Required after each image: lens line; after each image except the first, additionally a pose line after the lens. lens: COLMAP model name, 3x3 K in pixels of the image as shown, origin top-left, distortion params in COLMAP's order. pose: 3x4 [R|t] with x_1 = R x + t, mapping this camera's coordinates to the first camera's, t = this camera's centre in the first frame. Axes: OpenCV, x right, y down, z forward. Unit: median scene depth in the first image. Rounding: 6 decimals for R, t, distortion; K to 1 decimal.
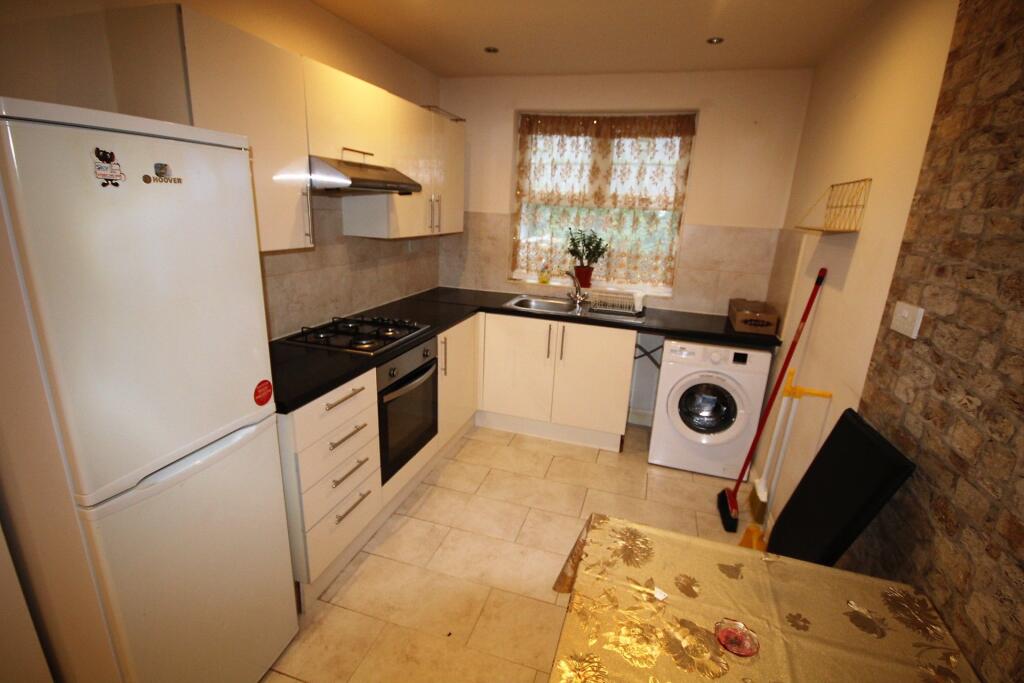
lens RADIAL K [[476.6, 0, 516.6], [0, 476.6, 338.5], [0, 0, 1]] dist [-0.000583, -0.000231]
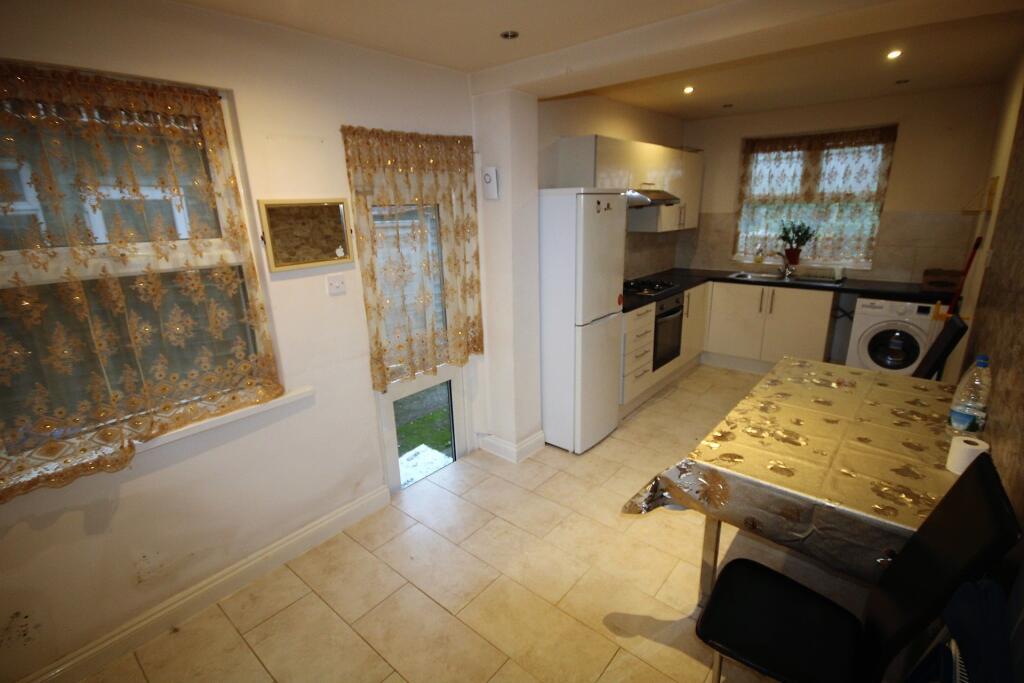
lens RADIAL K [[476.6, 0, 512.5], [0, 476.6, 341.2], [0, 0, 1]] dist [-0.000583, -0.000231]
pose [[0.917272, 0.040421, -0.396205, -0.042137], [-0.041760, 0.999114, 0.005250, 0.140570], [0.396066, 0.011730, 0.918147, -0.558473]]
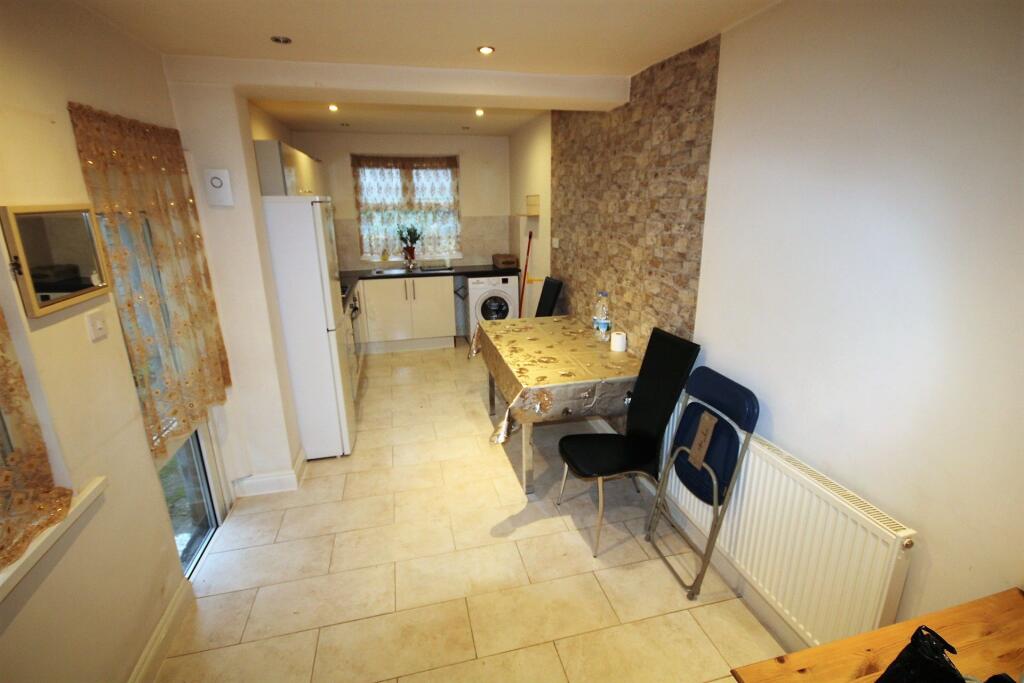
lens RADIAL K [[476.6, 0, 518.9], [0, 476.6, 339.2], [0, 0, 1]] dist [-0.000583, -0.000231]
pose [[0.852257, -0.198653, 0.483937, -0.427653], [0.191291, 0.979369, 0.065142, 0.137150], [-0.486894, 0.037055, 0.872675, -0.661833]]
